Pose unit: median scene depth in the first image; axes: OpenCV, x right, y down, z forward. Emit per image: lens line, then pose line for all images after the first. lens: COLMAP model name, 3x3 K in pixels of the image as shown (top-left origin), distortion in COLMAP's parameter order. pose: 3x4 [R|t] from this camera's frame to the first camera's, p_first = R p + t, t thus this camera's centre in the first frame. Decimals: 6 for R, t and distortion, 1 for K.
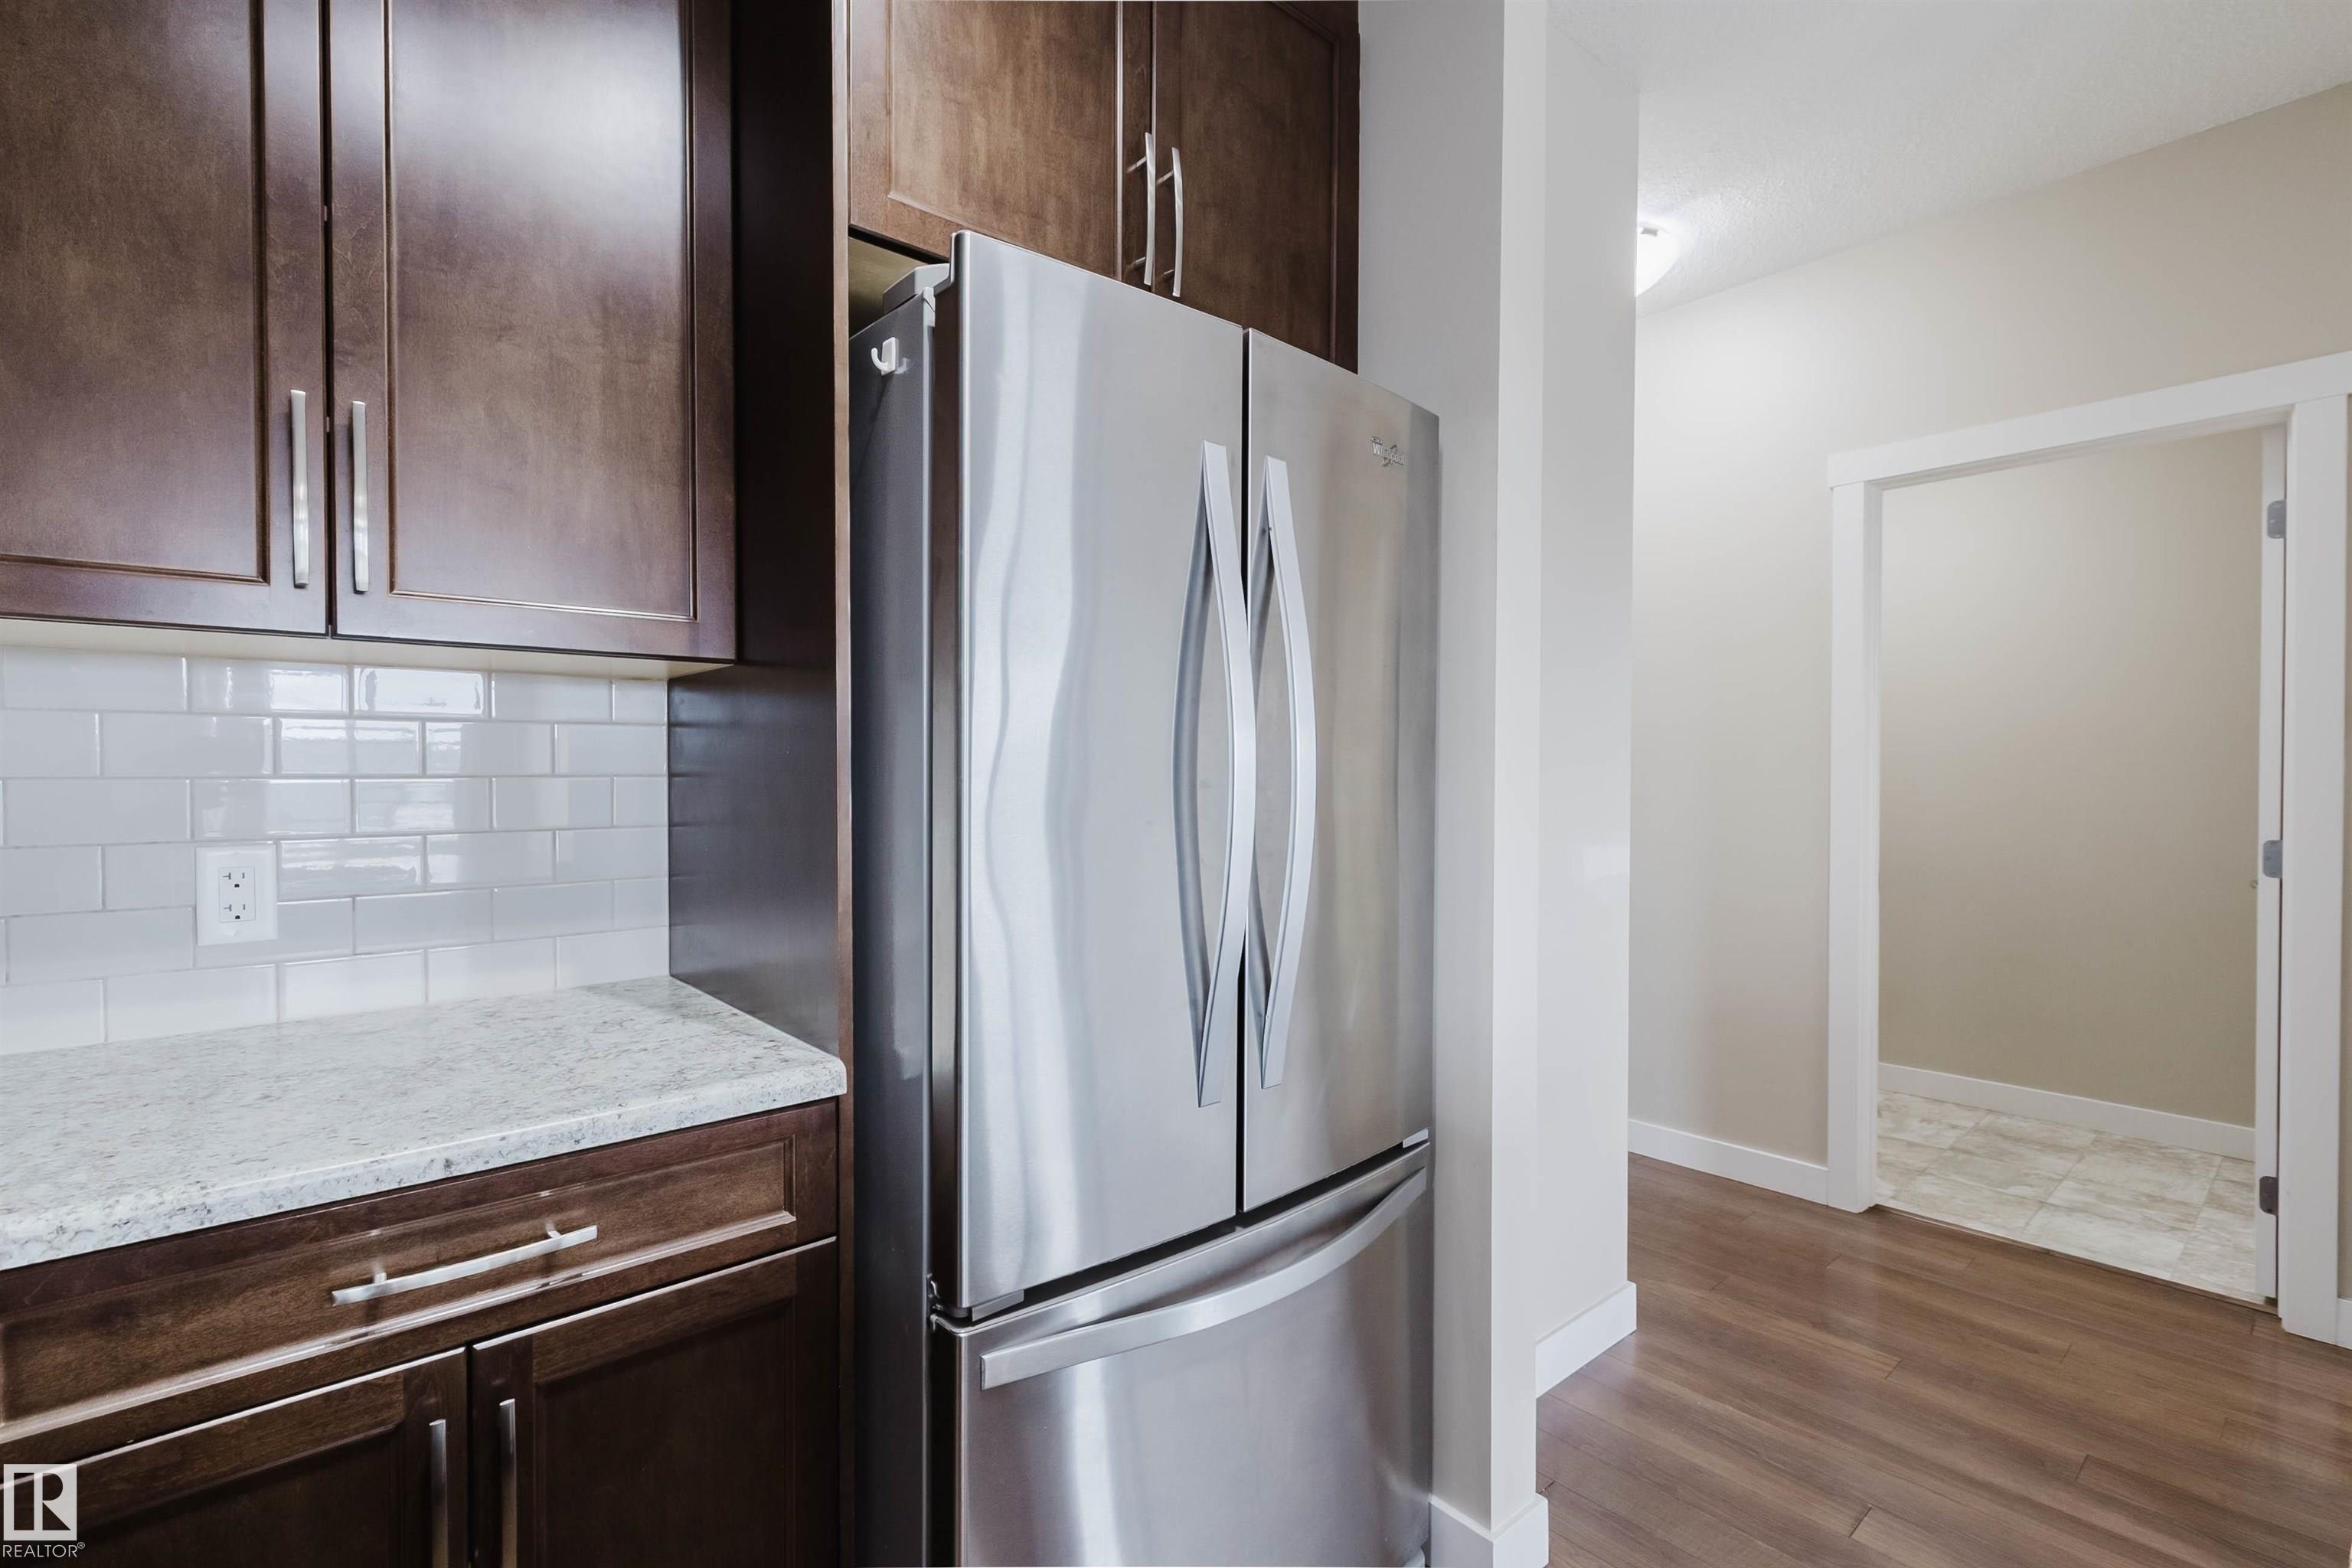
lens RADIAL K [[1076.4, 0, 1179.4], [0, 1076.4, 778.4], [0, 0, 1]] dist [0.009949, -0.003800]
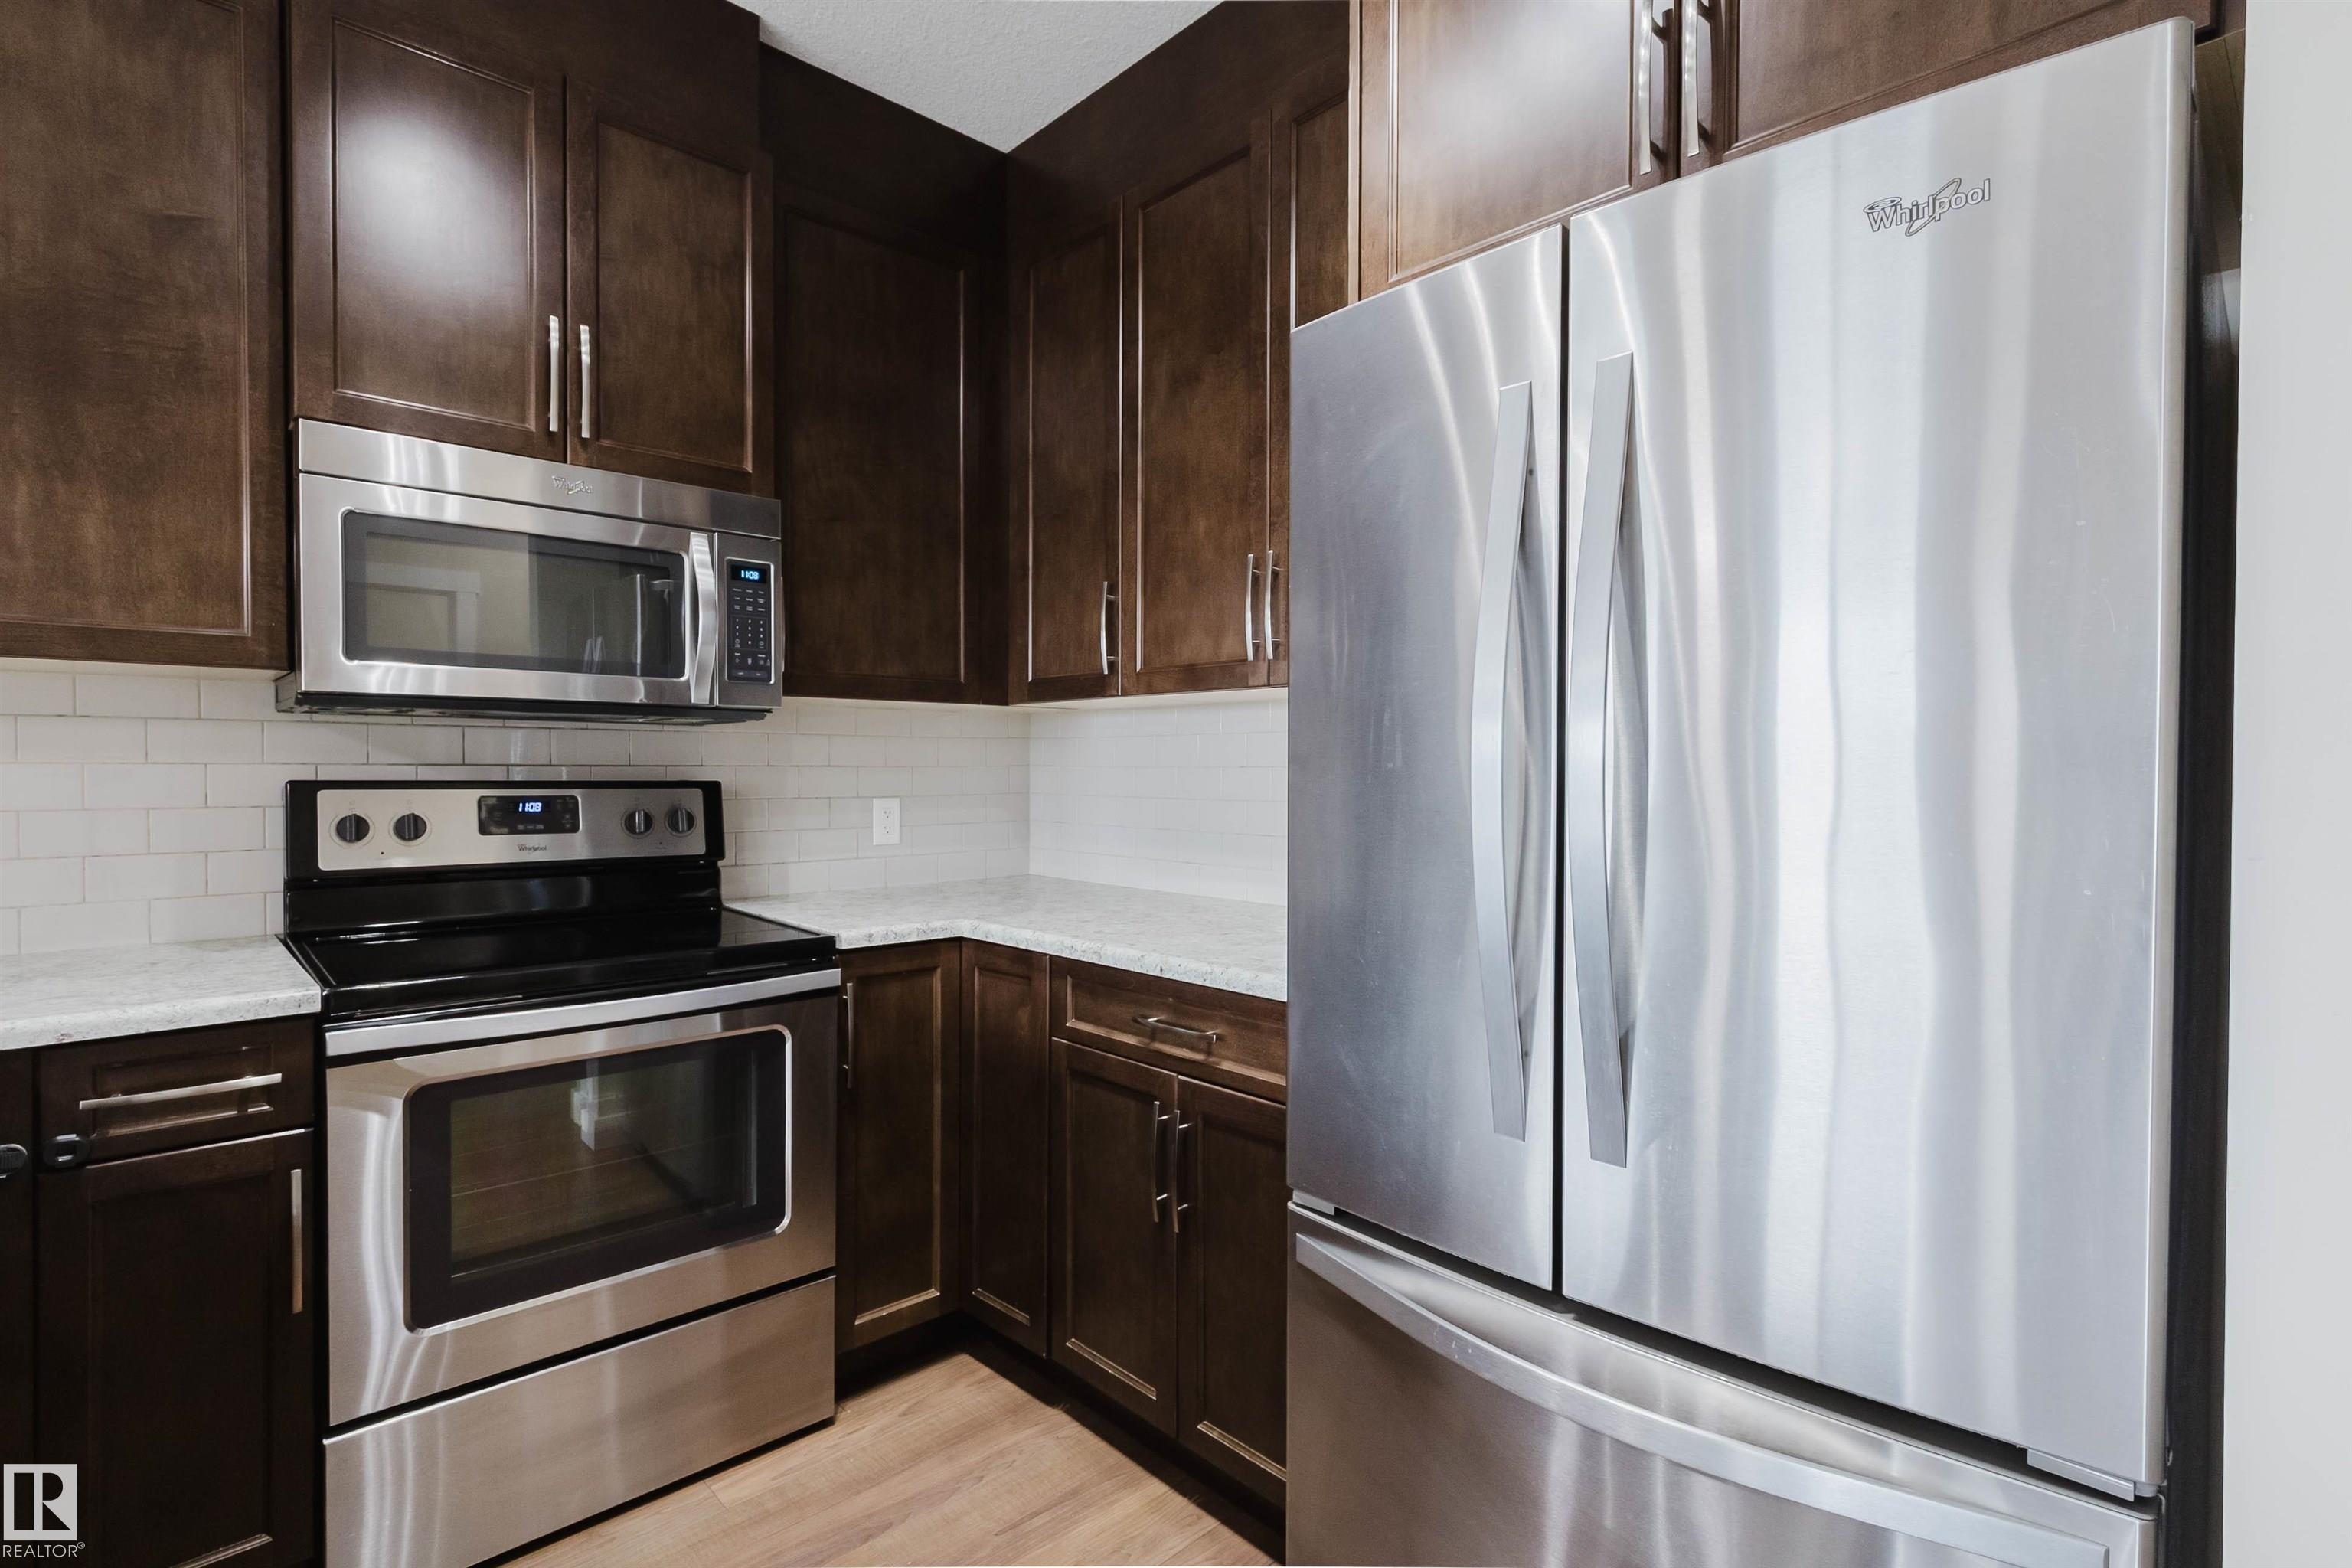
lens RADIAL K [[1076.4, 0, 1150.8], [0, 1076.4, 787.1], [0, 0, 1]] dist [0.009949, -0.003800]
pose [[0.046009, 0.017765, -0.998783, 0.444767], [-0.011210, 0.999788, 0.017267, 0.002498], [0.998878, 0.010402, 0.046199, 0.332443]]
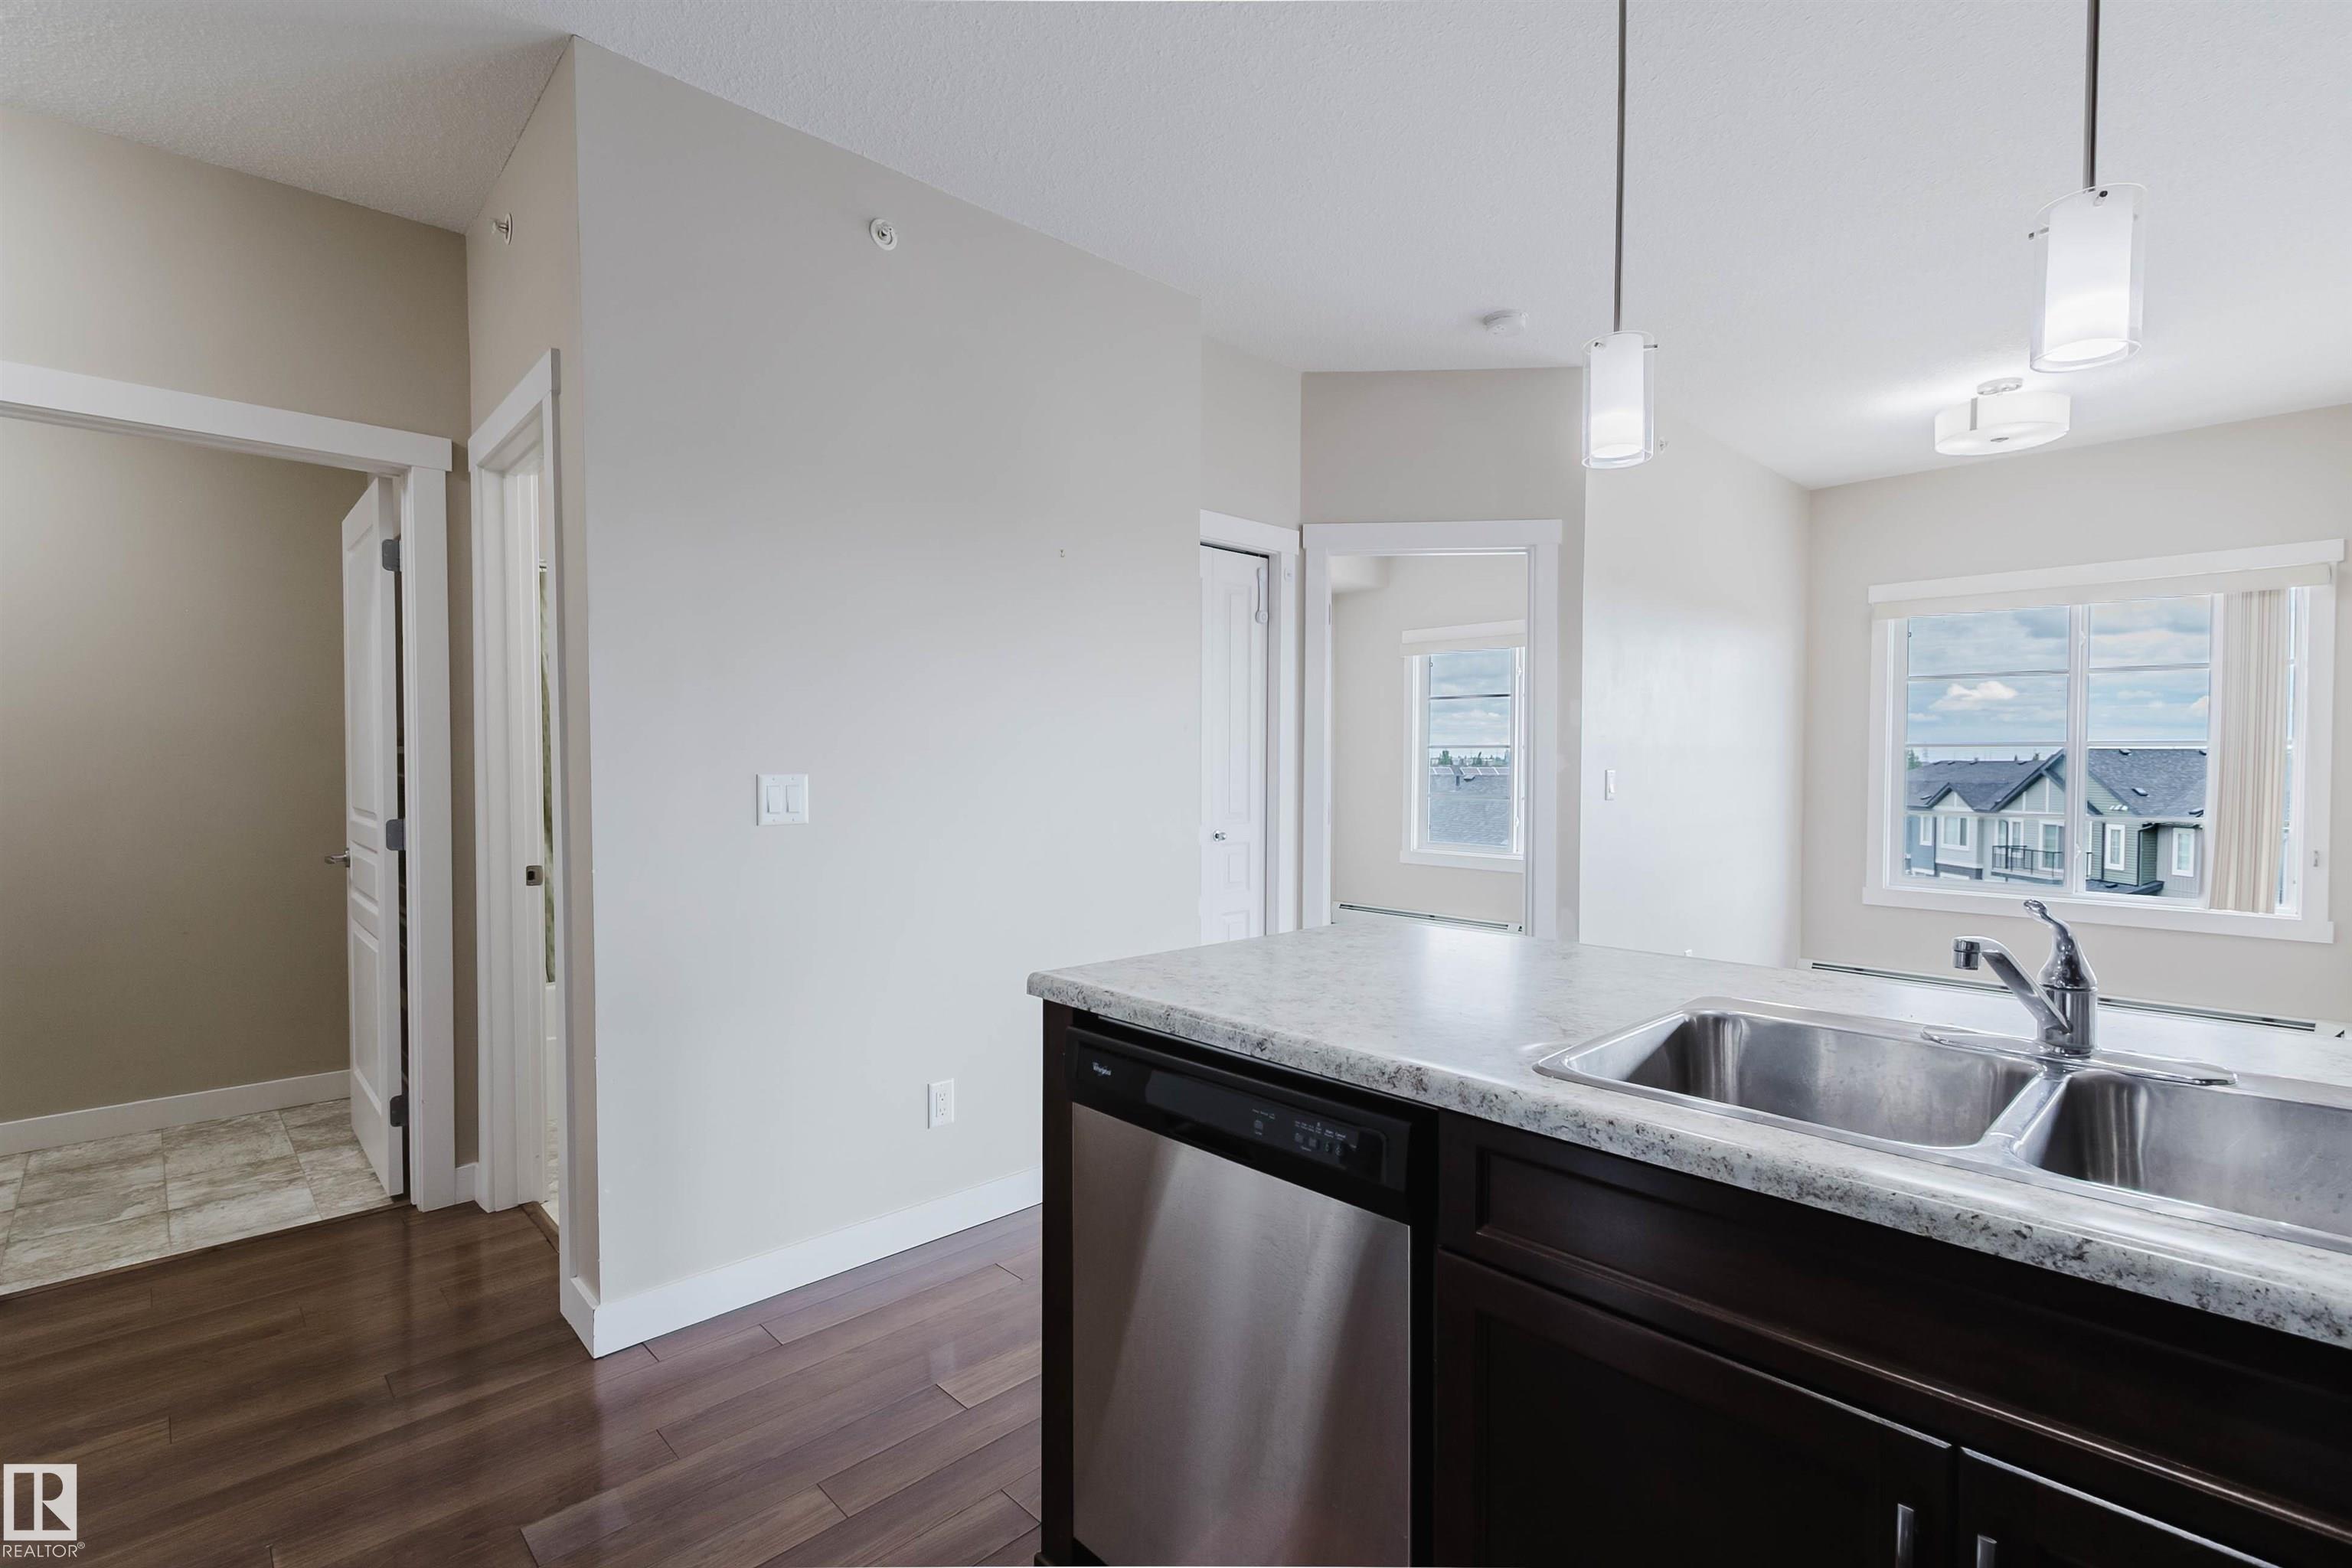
lens RADIAL K [[1076.4, 0, 1164.4], [0, 1076.4, 776.3], [0, 0, 1]] dist [0.009949, -0.003800]
pose [[-0.056858, -0.010246, 0.998330, -0.229287], [0.002802, 0.999942, 0.010422, -0.001463], [-0.998378, 0.003390, -0.056826, 0.189559]]
